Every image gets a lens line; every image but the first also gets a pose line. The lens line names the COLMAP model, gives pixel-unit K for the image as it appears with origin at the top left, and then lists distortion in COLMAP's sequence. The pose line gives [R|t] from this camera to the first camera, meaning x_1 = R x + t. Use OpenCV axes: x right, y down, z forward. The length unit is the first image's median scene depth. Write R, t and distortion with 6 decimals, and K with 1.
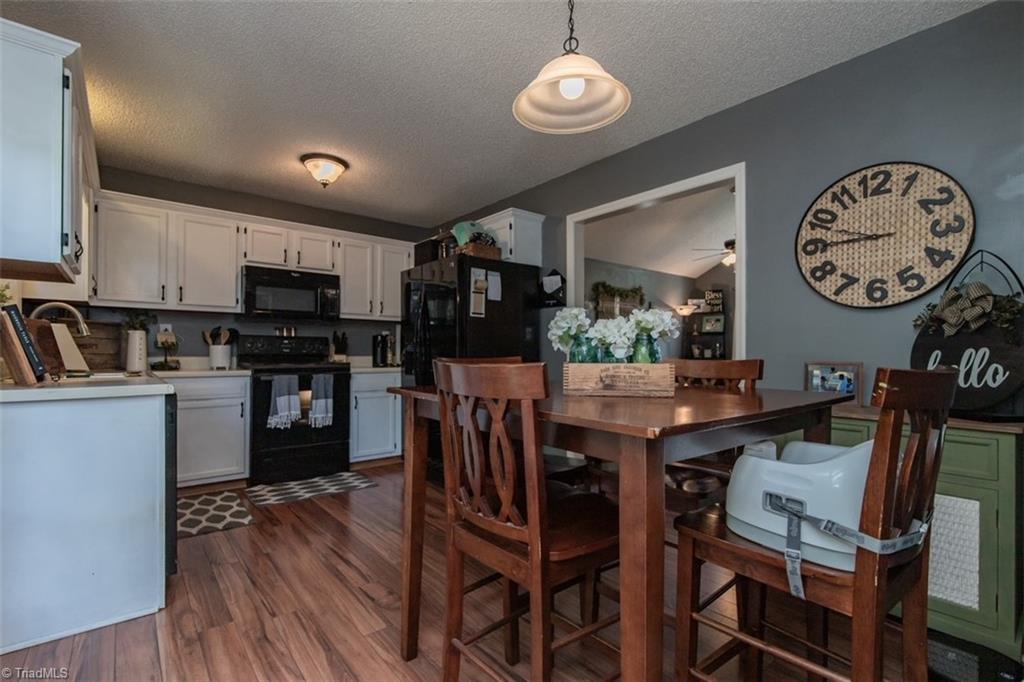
lens RADIAL K [[465.1, 0, 511.4], [0, 465.1, 346.8], [0, 0, 1]] dist [-0.000793, -0.000245]
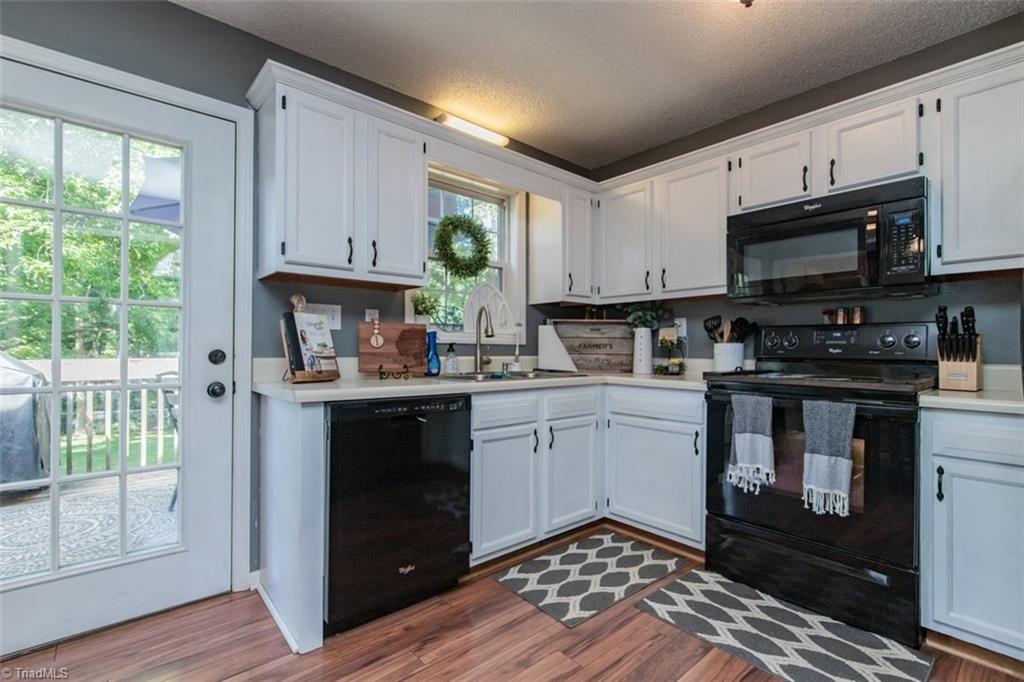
lens RADIAL K [[465.1, 0, 511.4], [0, 465.1, 346.8], [0, 0, 1]] dist [-0.000793, -0.000245]
pose [[0.015543, -0.008194, -0.999846, 0.062561], [0.008602, 0.999931, -0.008061, 0.005211], [0.999842, -0.008476, 0.015613, 0.740807]]
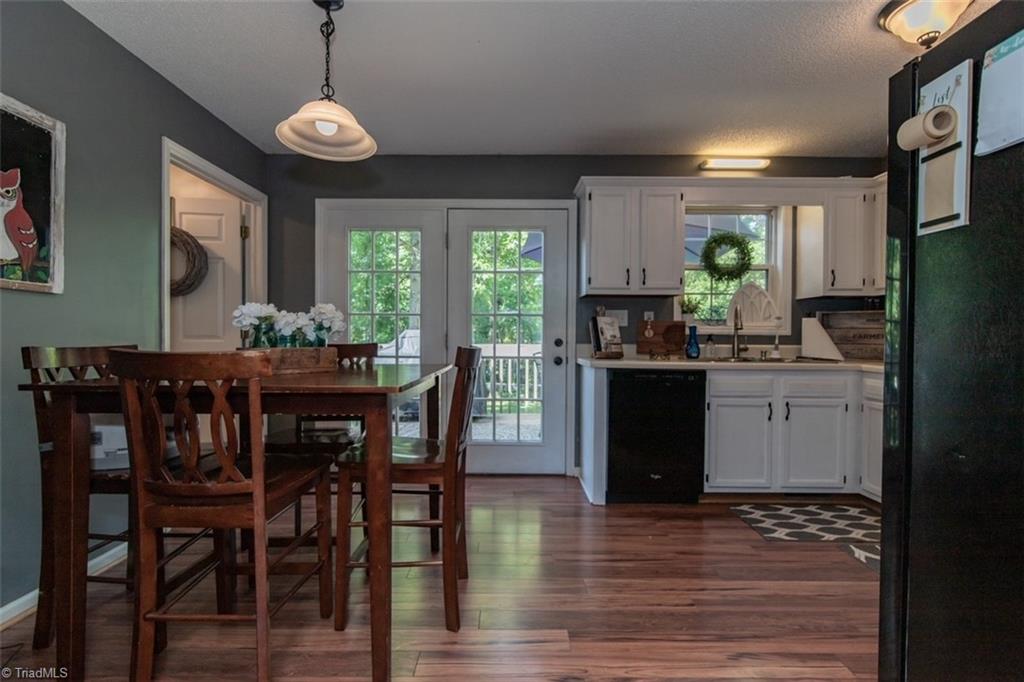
lens RADIAL K [[457.4, 0, 507.5], [0, 457.4, 343.0], [0, 0, 1]] dist [0.000313, -0.000075]
pose [[-0.640918, 0.003131, -0.767603, 0.335126], [0.001793, 0.999995, 0.002582, 0.007422], [0.767607, 0.000278, -0.640920, 0.950148]]
